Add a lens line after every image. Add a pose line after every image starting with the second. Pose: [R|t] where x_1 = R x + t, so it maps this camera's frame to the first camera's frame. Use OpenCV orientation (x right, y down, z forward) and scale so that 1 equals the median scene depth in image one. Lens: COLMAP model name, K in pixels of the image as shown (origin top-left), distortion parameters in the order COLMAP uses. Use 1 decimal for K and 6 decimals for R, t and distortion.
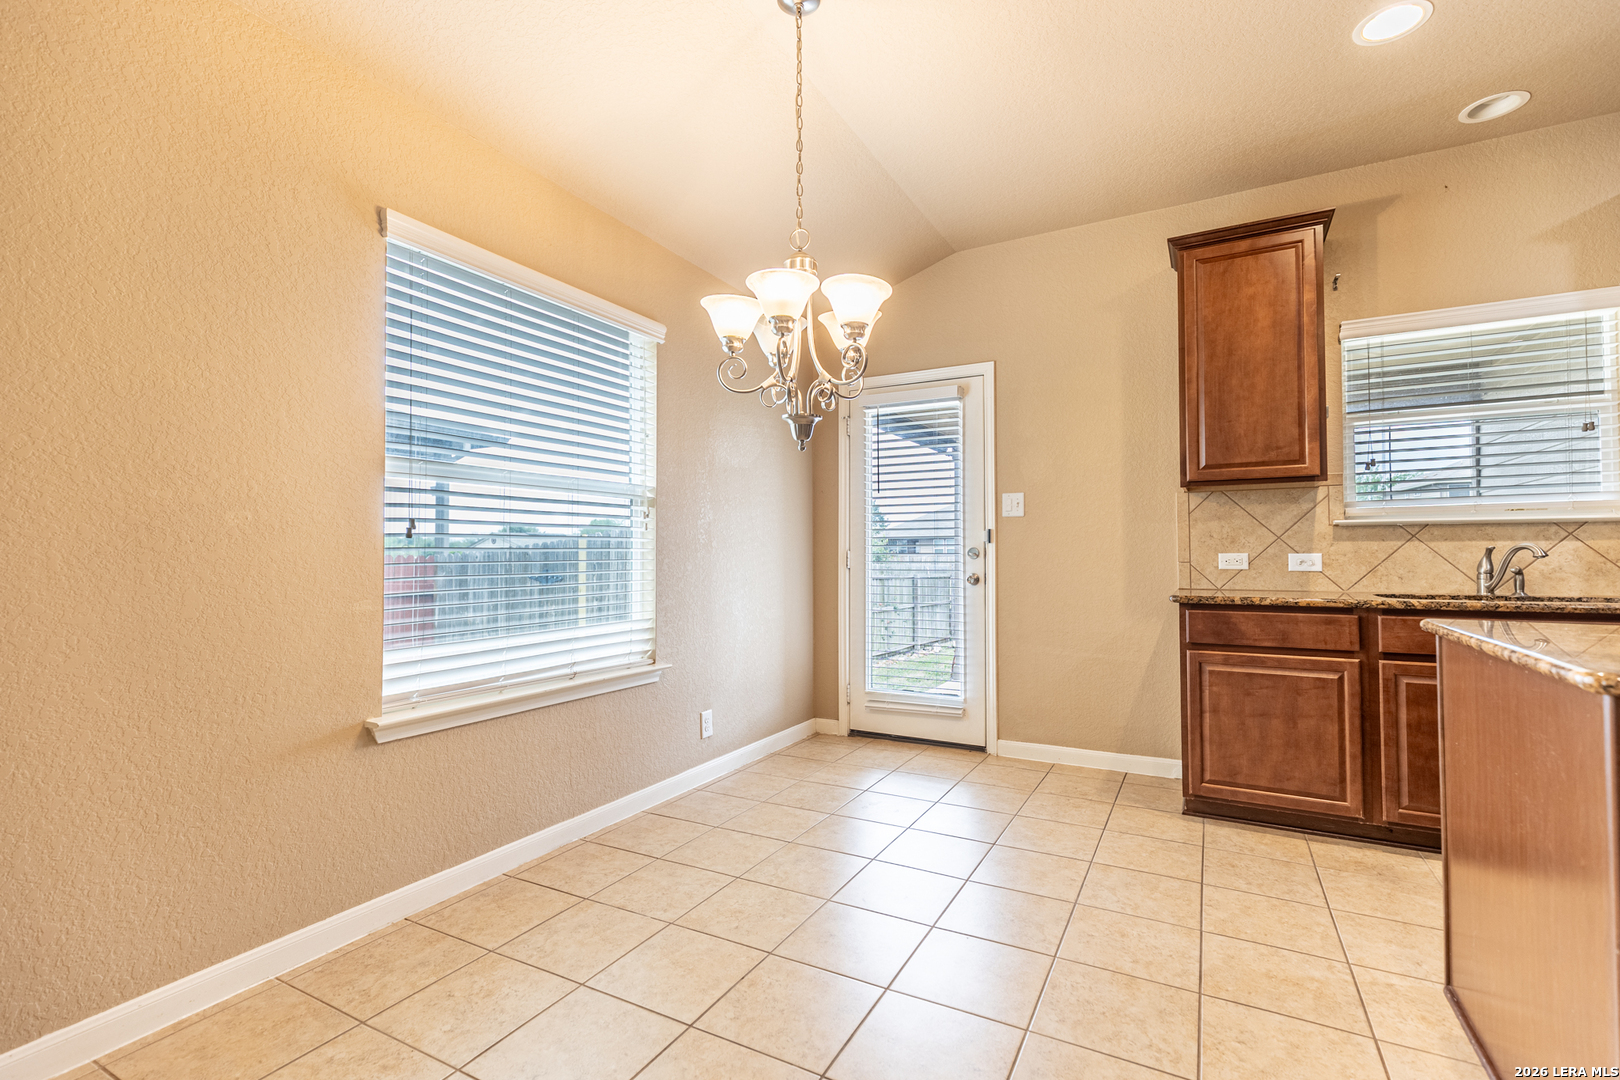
lens RADIAL K [[731.3, 0, 820.0], [0, 731.3, 534.8], [0, 0, 1]] dist [0.010440, -0.001246]
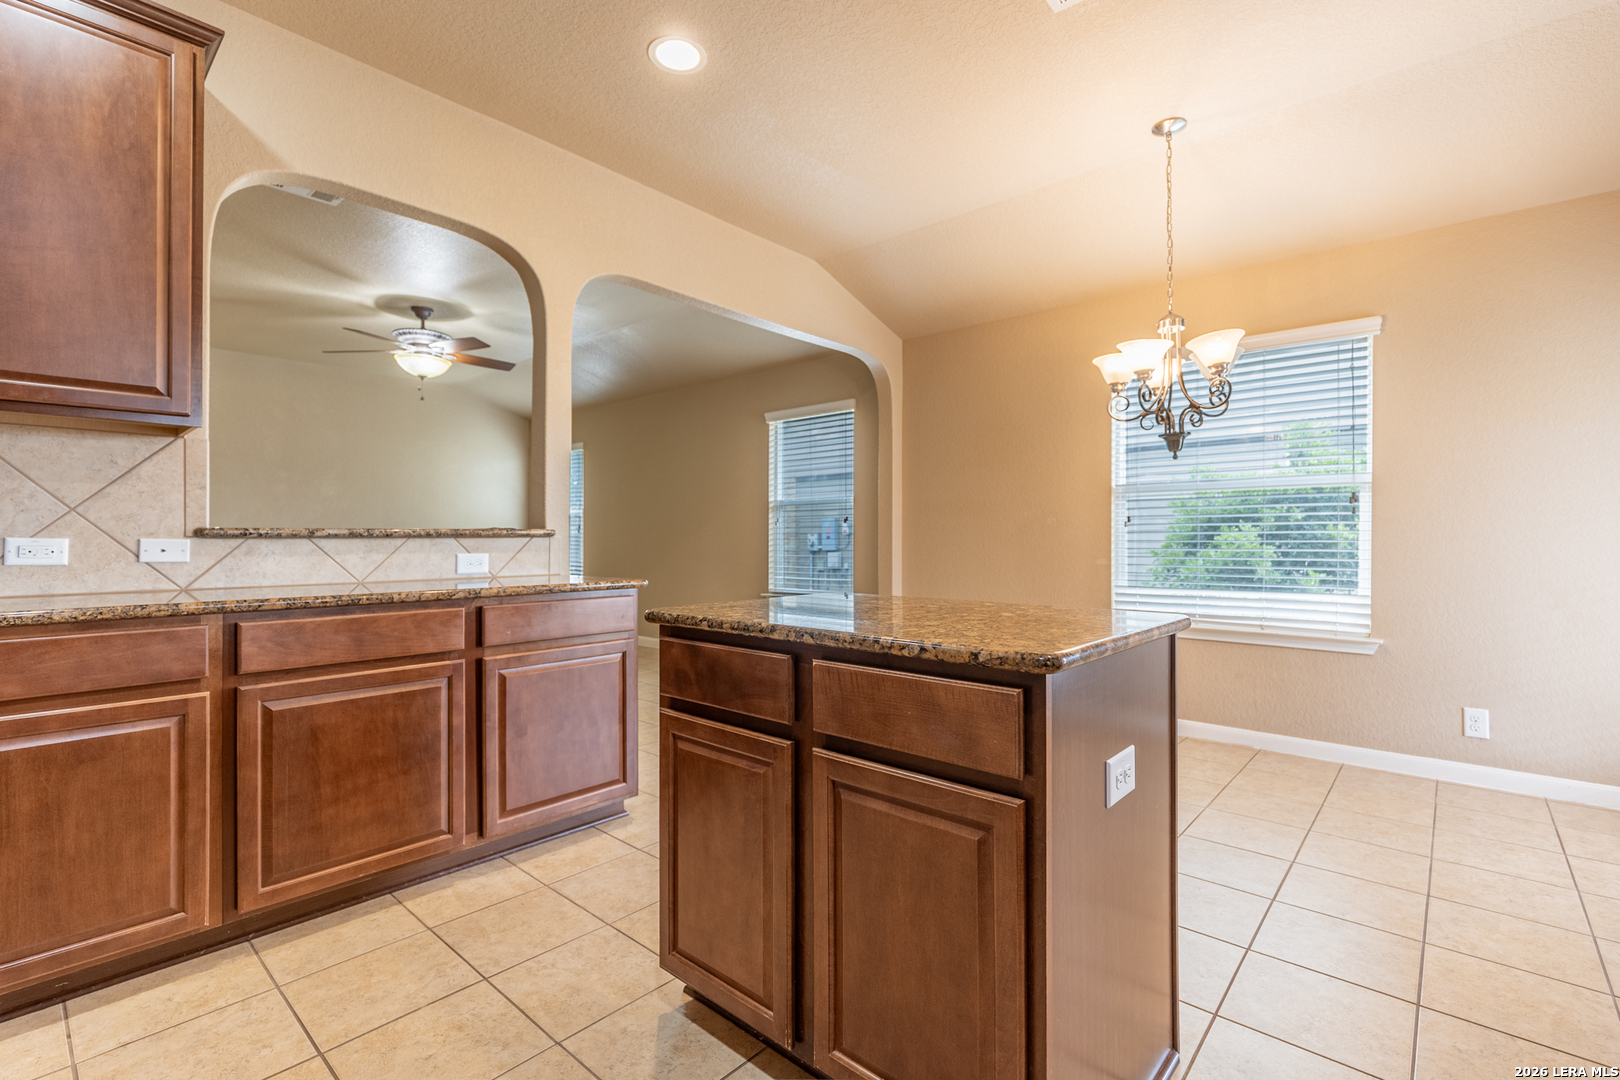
lens RADIAL K [[731.3, 0, 821.6], [0, 731.3, 529.9], [0, 0, 1]] dist [0.010440, -0.001246]
pose [[-0.222034, -0.007051, -0.975014, 1.090501], [0.026709, 0.999555, -0.013311, 0.012667], [0.974673, -0.028997, -0.221746, 0.502503]]
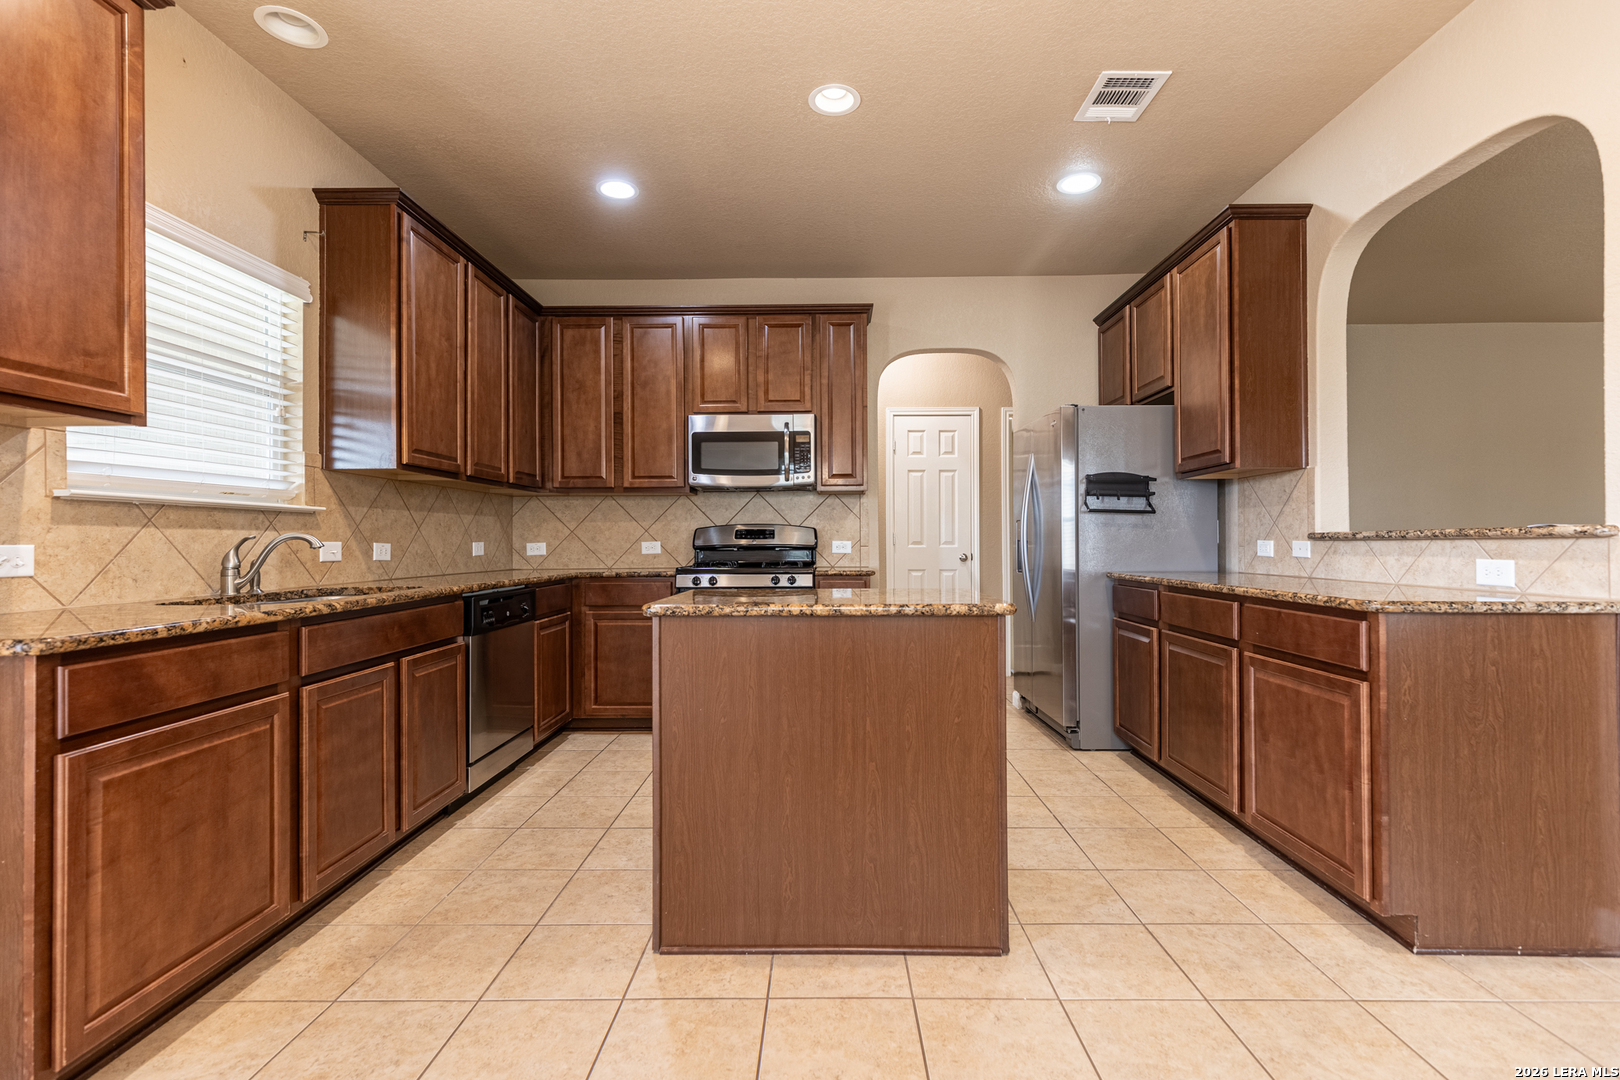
lens RADIAL K [[731.3, 0, 815.8], [0, 731.3, 536.4], [0, 0, 1]] dist [0.010440, -0.001246]
pose [[-0.458109, 0.011445, 0.888822, -0.124505], [-0.017188, 0.999616, -0.021731, 0.023111], [-0.888730, -0.025232, -0.457737, 0.801288]]
